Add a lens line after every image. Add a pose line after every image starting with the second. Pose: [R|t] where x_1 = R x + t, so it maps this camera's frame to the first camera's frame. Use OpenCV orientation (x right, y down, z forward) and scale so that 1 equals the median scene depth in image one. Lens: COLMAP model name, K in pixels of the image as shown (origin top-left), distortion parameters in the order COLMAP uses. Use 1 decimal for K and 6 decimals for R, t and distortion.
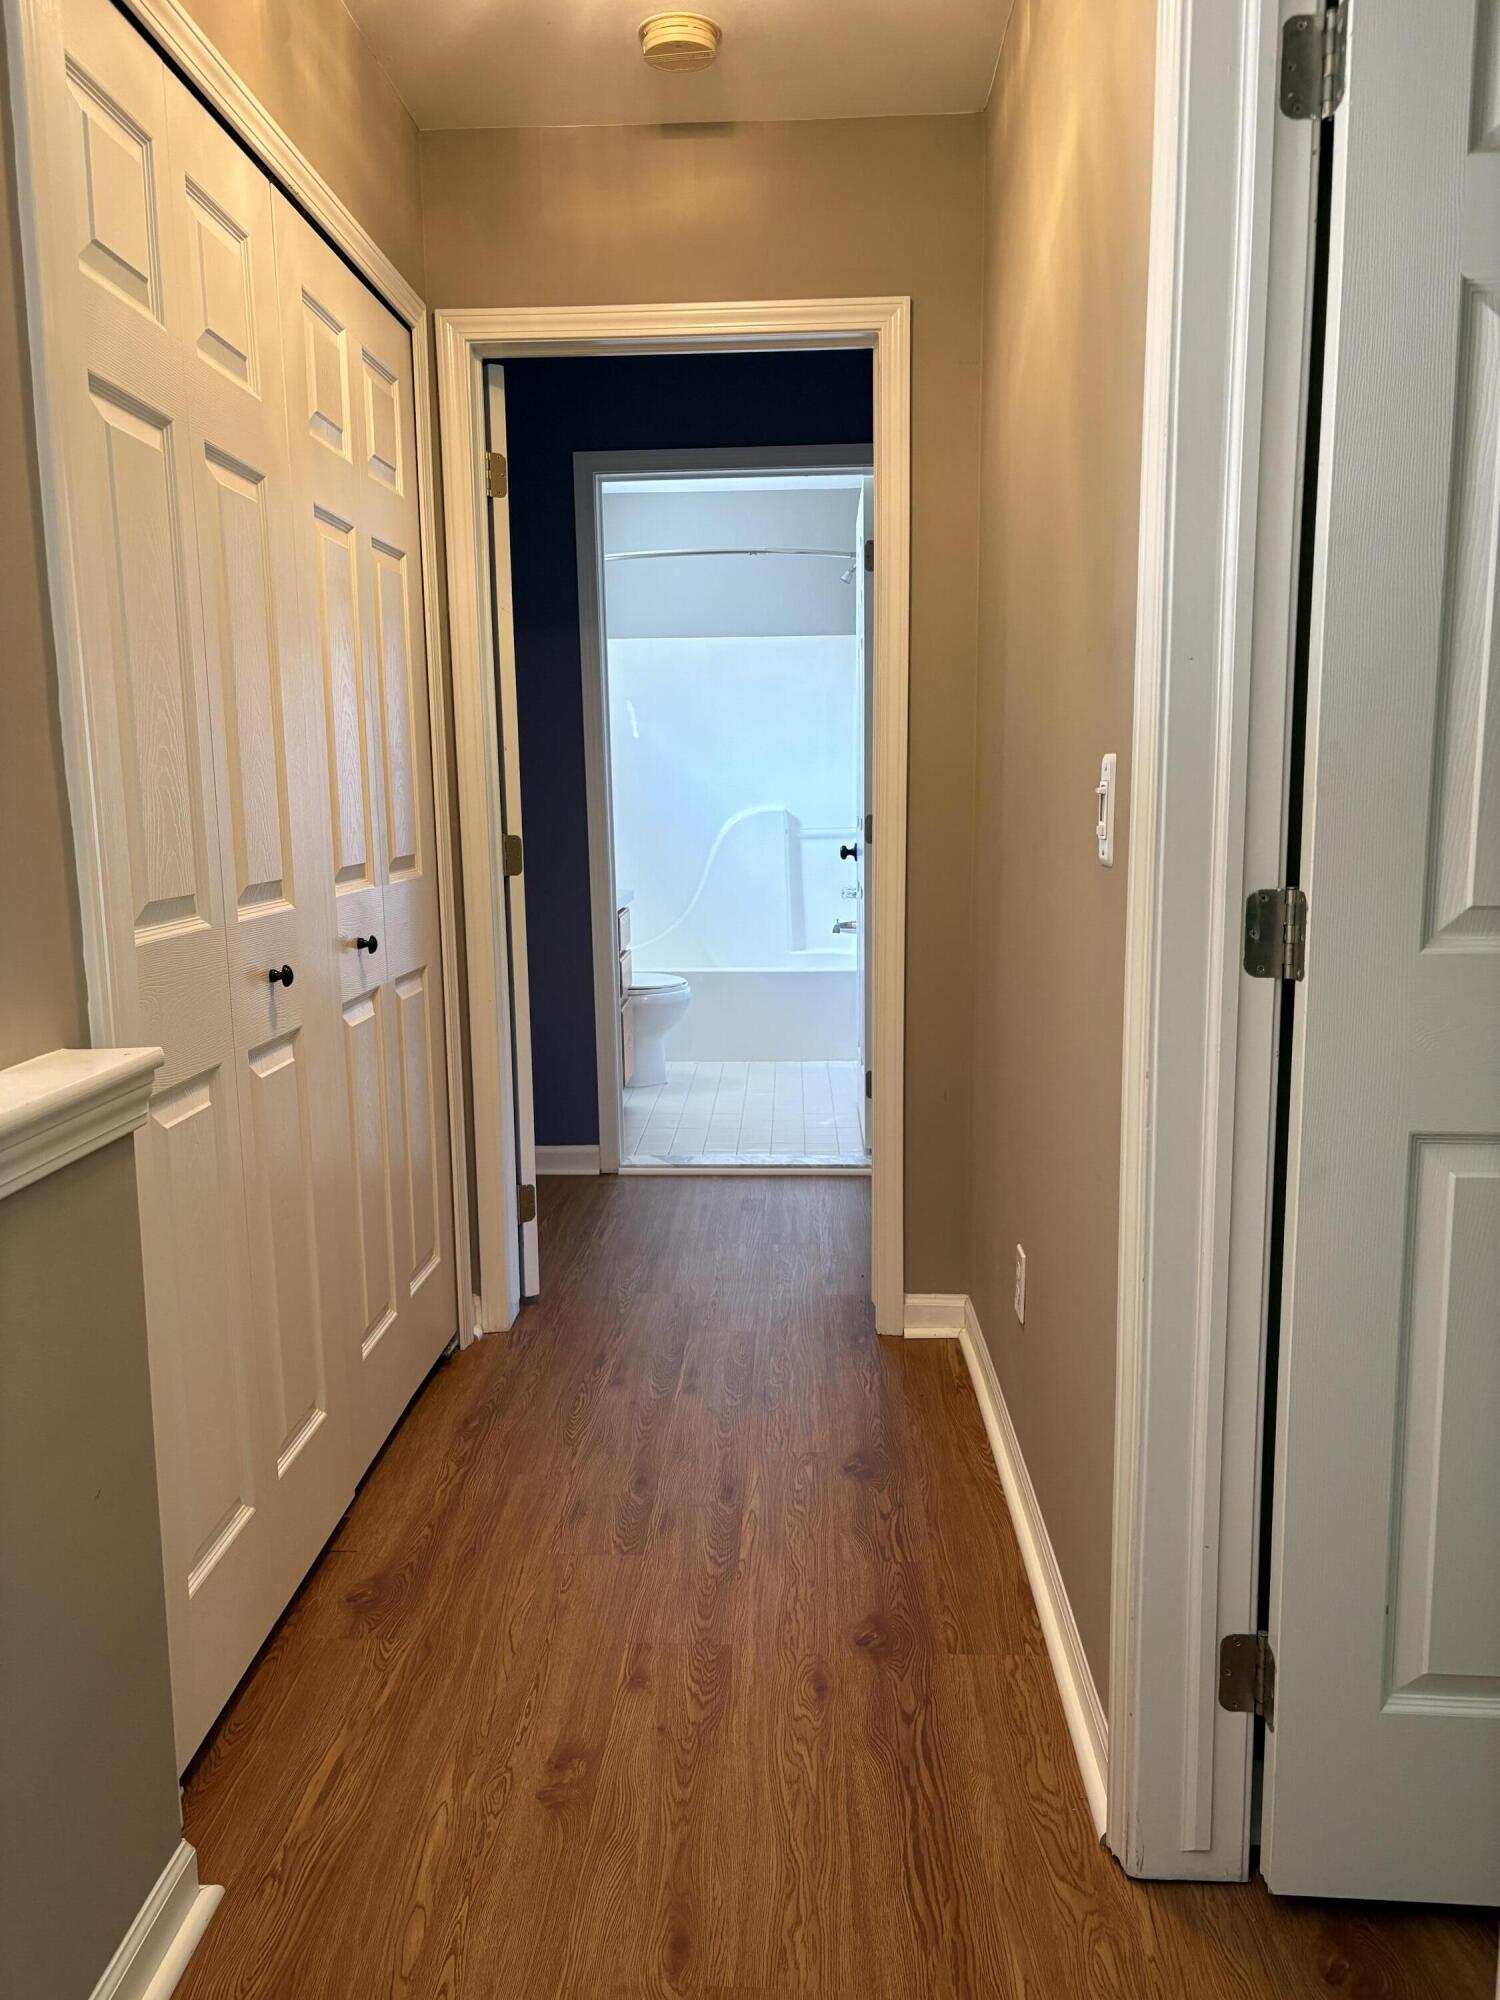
lens RADIAL K [[1513.7, 0, 747.7], [0, 1513.7, 1000.7], [0, 0, 1]] dist [0.049581, -0.051421]
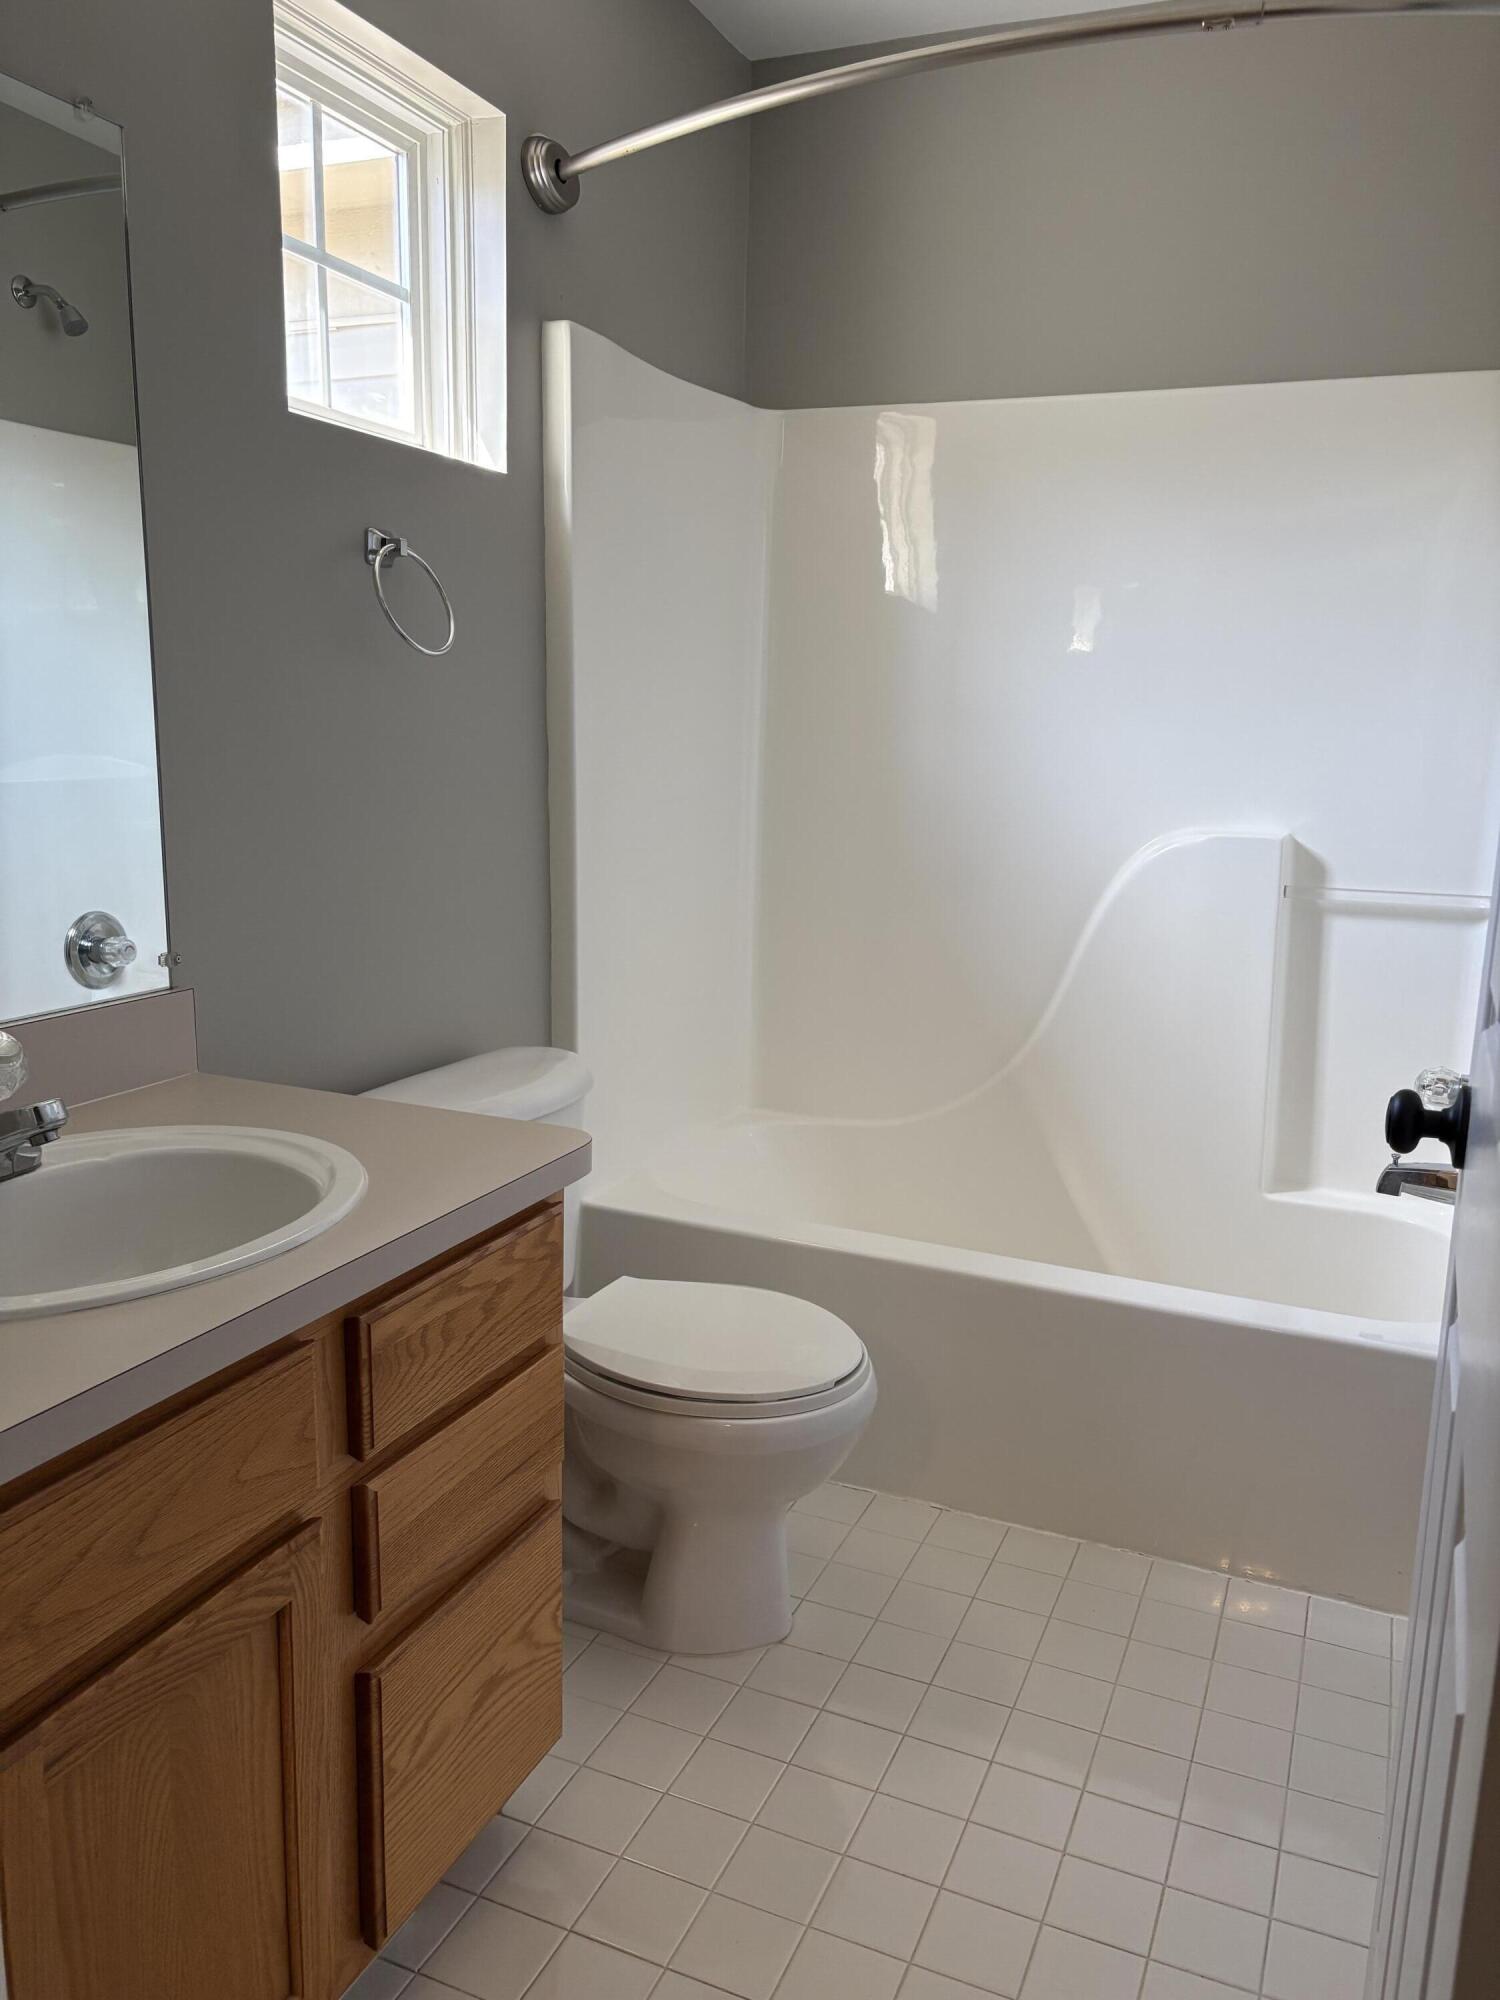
lens RADIAL K [[1513.7, 0, 750.0], [0, 1513.7, 1006.2], [0, 0, 1]] dist [0.049581, -0.051421]
pose [[0.929003, 0.108285, -0.353876, 0.039729], [-0.090553, 0.993679, 0.066342, -0.096296], [0.358823, -0.029588, 0.932936, 0.580714]]
